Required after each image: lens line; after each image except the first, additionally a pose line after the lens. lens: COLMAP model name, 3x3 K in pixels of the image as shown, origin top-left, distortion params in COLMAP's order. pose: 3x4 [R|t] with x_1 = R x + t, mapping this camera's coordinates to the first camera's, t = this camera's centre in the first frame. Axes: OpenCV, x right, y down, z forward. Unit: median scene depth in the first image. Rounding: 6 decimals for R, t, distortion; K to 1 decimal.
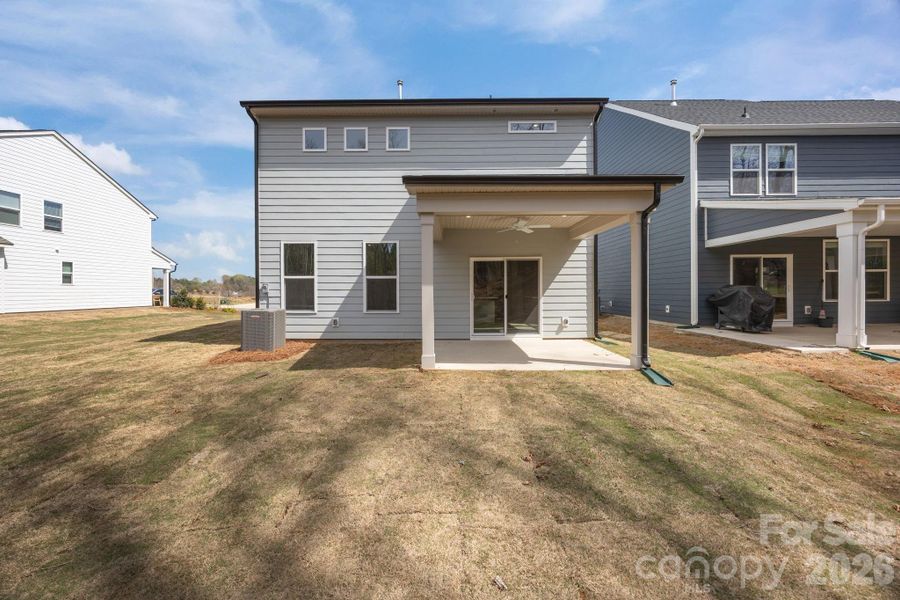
lens RADIAL K [[340.8, 0, 446.4], [0, 340.8, 288.7], [0, 0, 1]] dist [-0.000499, 0.000071]
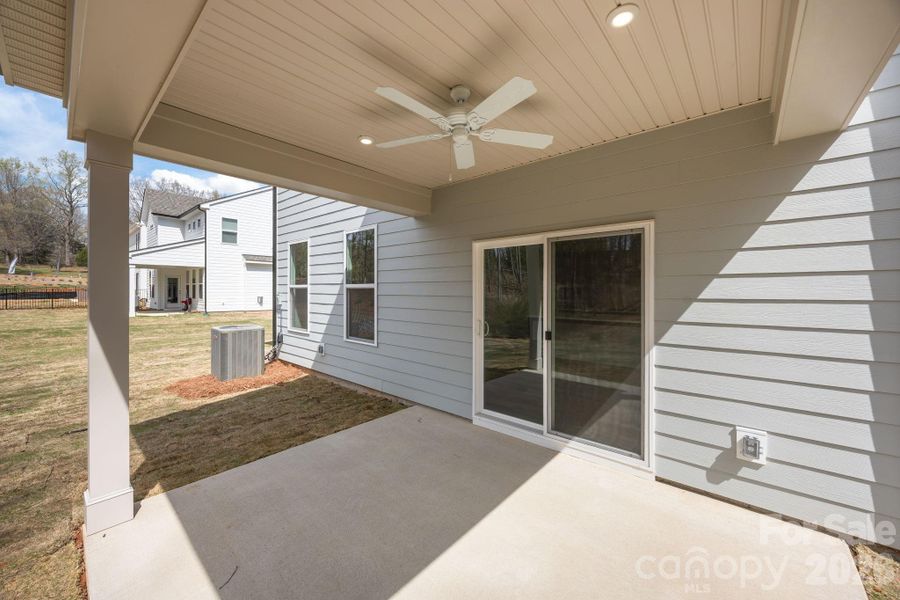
lens RADIAL K [[340.8, 0, 446.4], [0, 340.8, 288.7], [0, 0, 1]] dist [-0.000499, 0.000071]
pose [[0.762417, 0.002335, -0.647081, 0.335740], [-0.006284, 0.999973, -0.003795, -0.027079], [0.647055, 0.006960, 0.762412, 0.625074]]
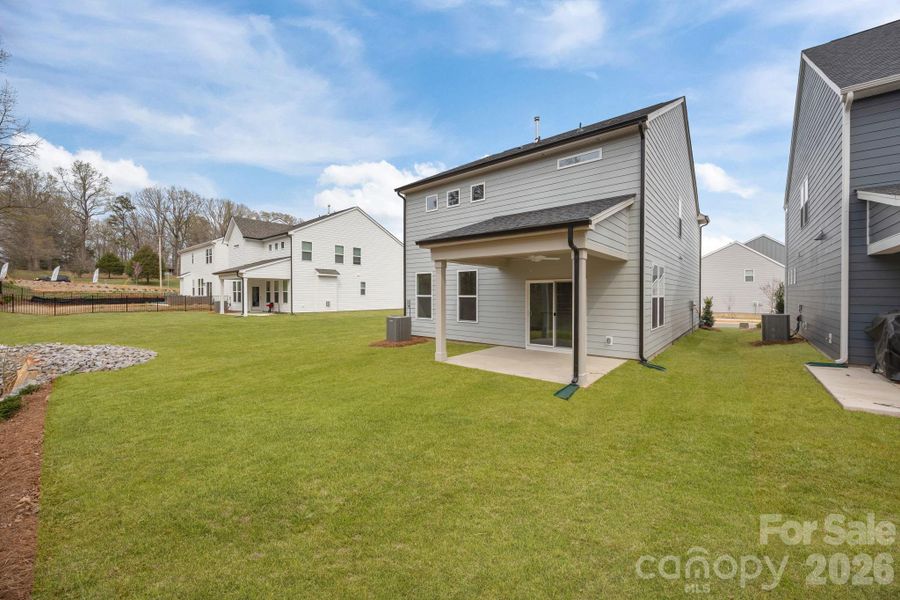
lens RADIAL K [[345.6, 0, 446.6], [0, 345.6, 293.2], [0, 0, 1]] dist [-0.001580, -0.000169]
pose [[0.767743, 0.001071, -0.640757, 0.634032], [-0.001912, 0.999998, -0.000619, -0.044780], [0.640755, 0.001701, 0.767743, -0.117986]]
